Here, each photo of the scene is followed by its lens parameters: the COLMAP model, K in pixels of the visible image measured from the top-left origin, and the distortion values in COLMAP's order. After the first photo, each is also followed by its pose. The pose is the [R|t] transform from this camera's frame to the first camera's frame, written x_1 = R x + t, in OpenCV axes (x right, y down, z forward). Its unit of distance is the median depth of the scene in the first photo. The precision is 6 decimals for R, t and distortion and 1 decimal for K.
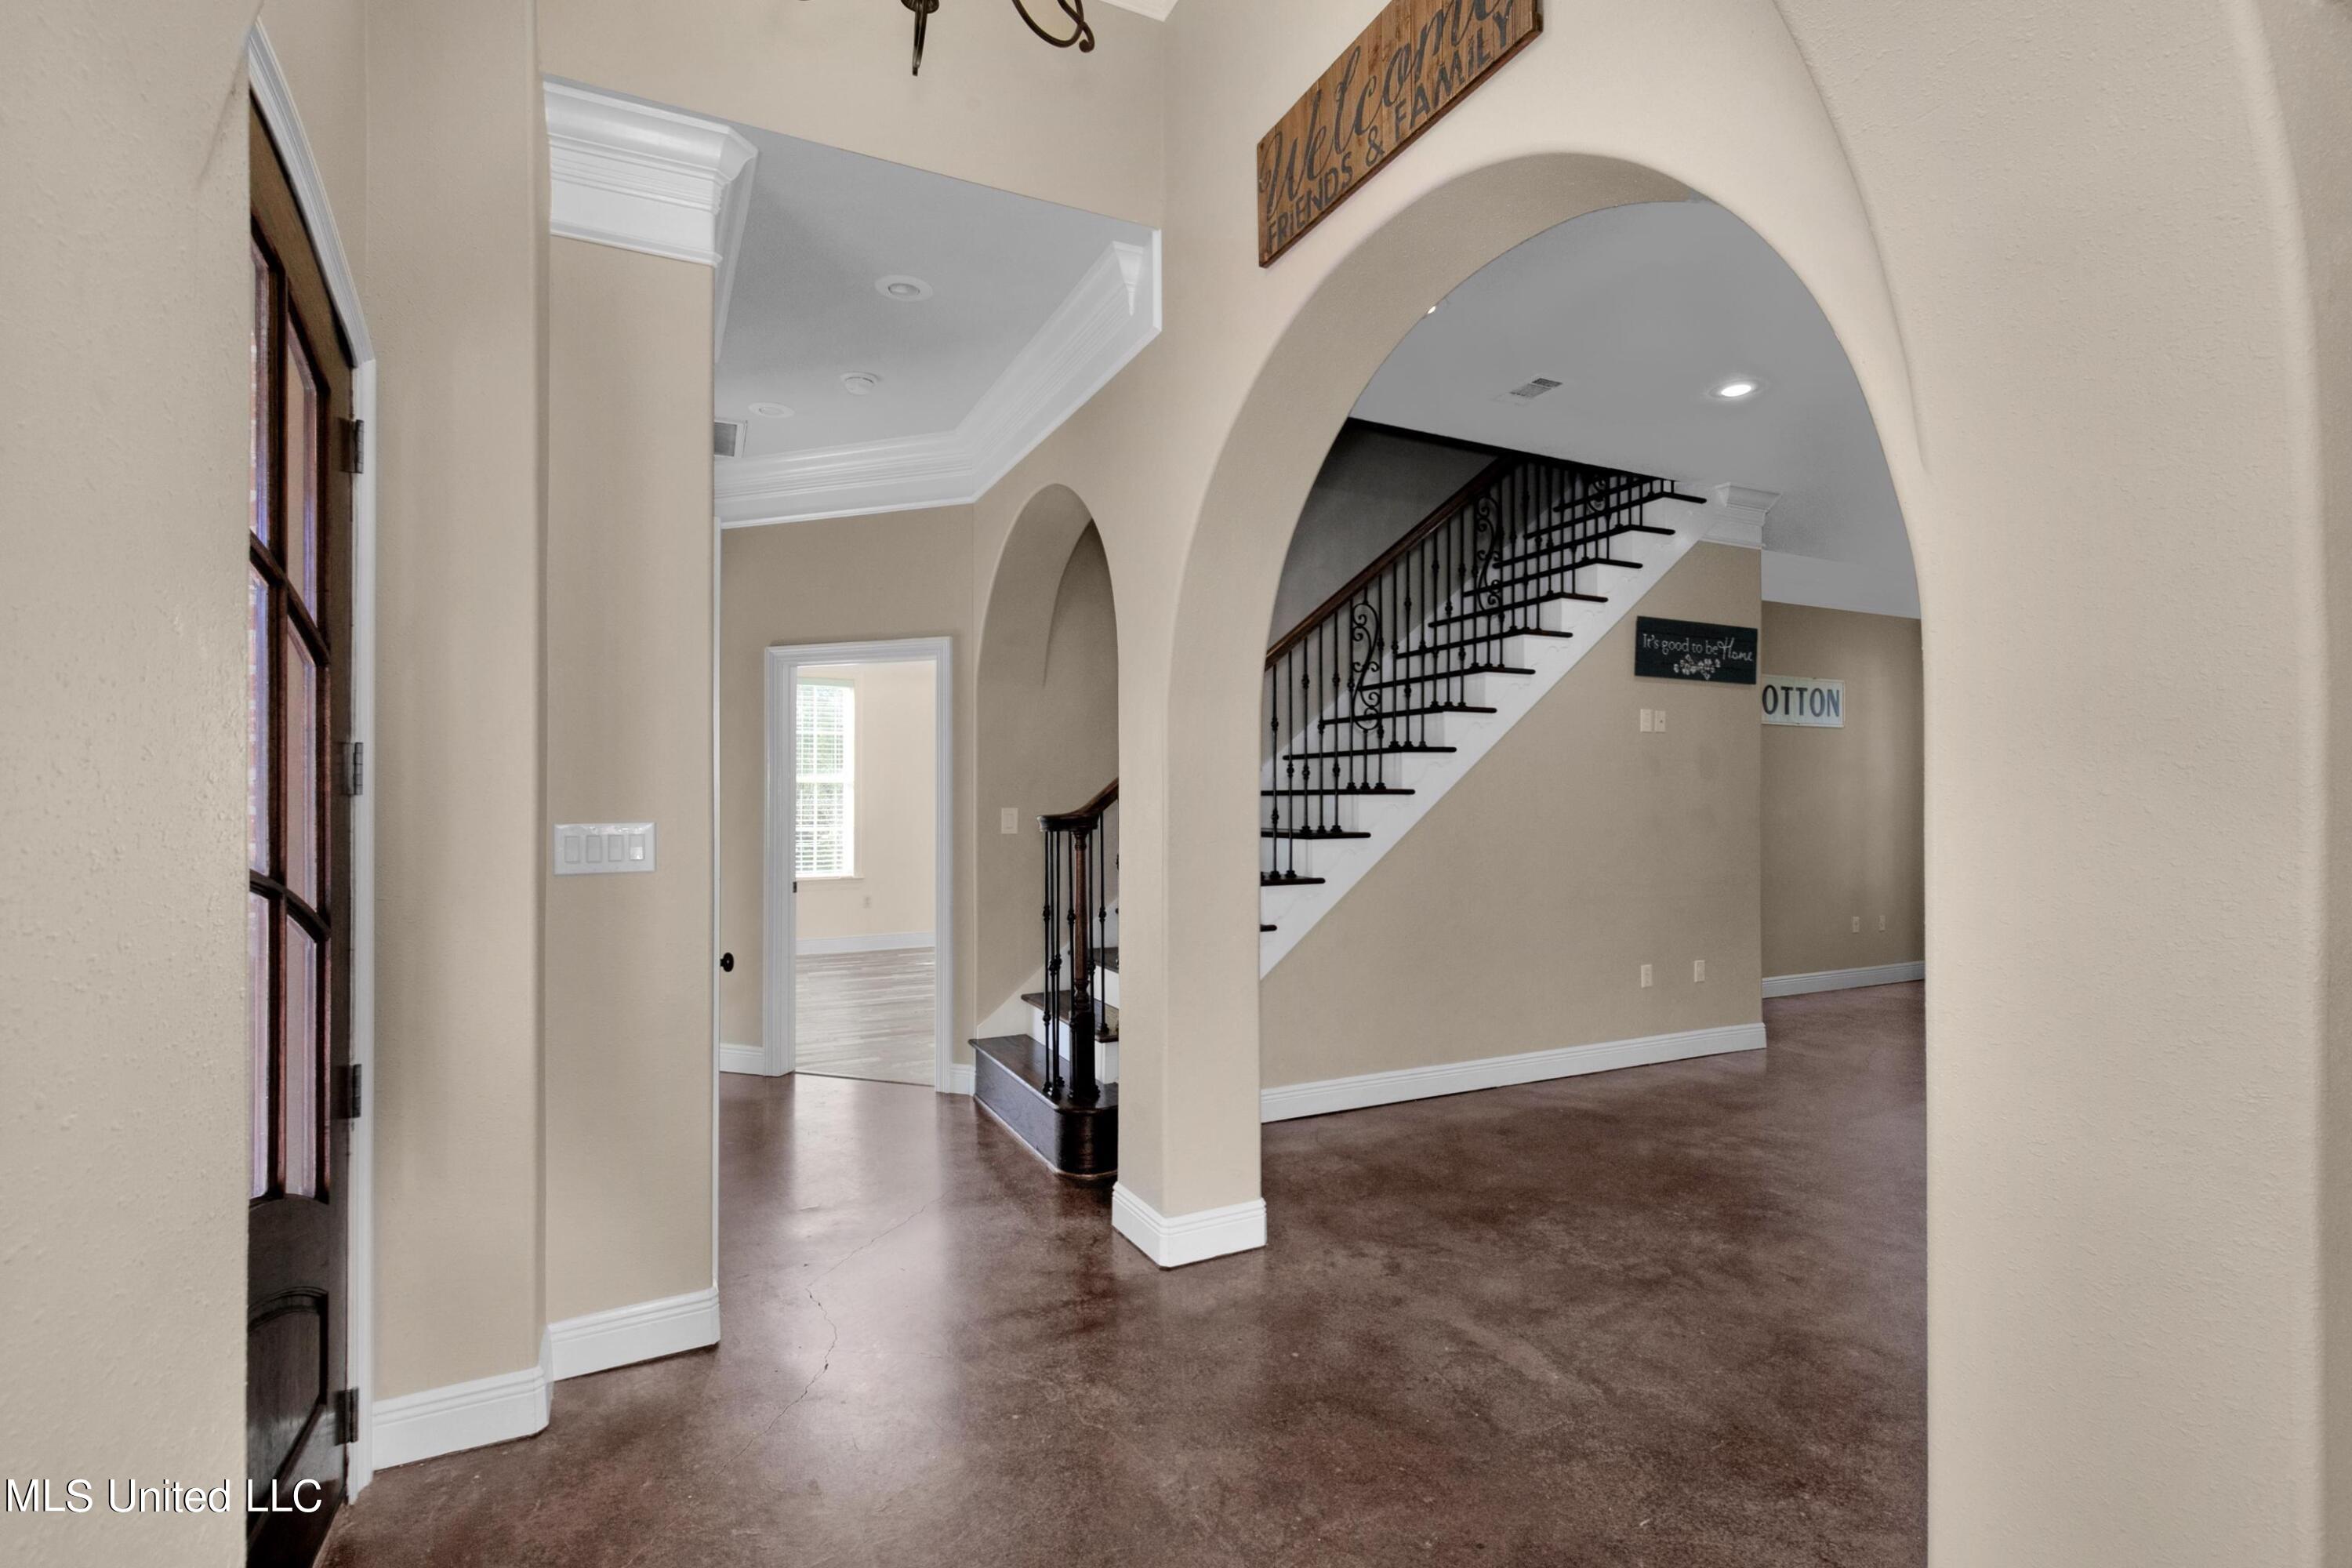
lens RADIAL K [[1047.4, 0, 1194.9], [0, 1047.4, 792.5], [0, 0, 1]] dist [0.024993, -0.000572]
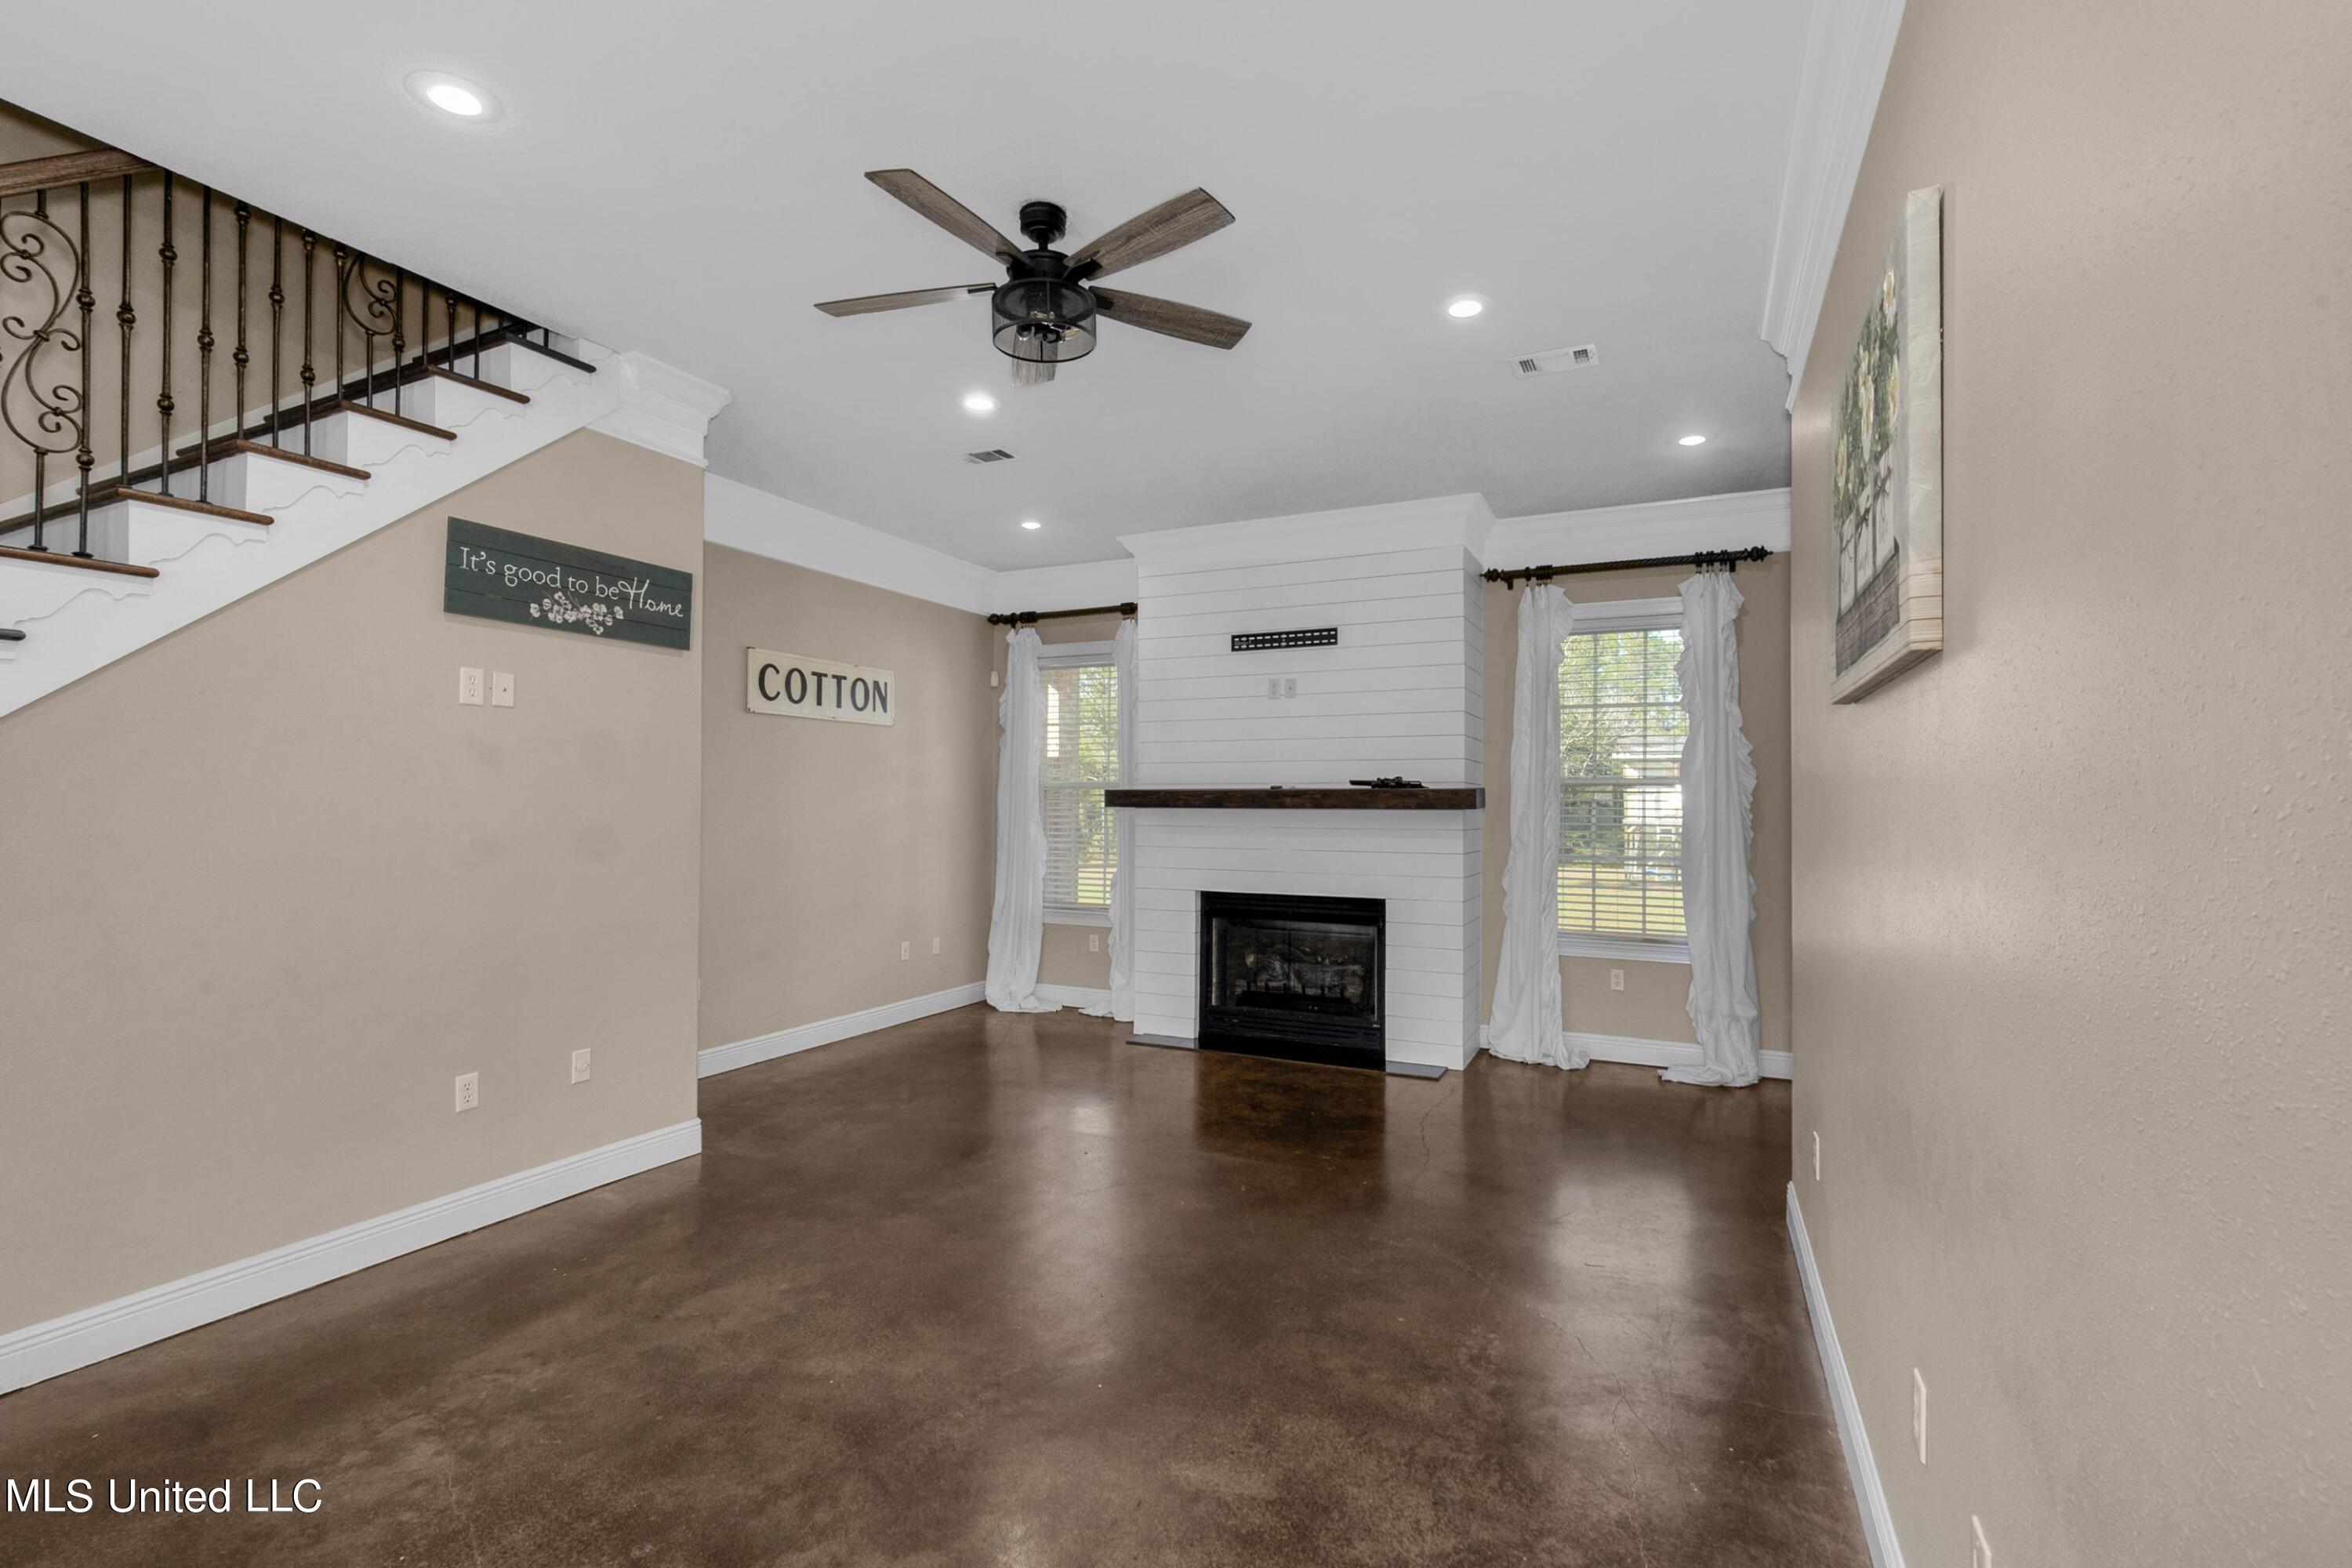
lens RADIAL K [[1047.4, 0, 1154.1], [0, 1047.4, 785.5], [0, 0, 1]] dist [0.024993, -0.000572]
pose [[0.804531, 0.019705, 0.593584, 0.363214], [-0.014815, 0.999804, -0.013110, -0.006329], [-0.593726, 0.001754, 0.804665, 0.234876]]
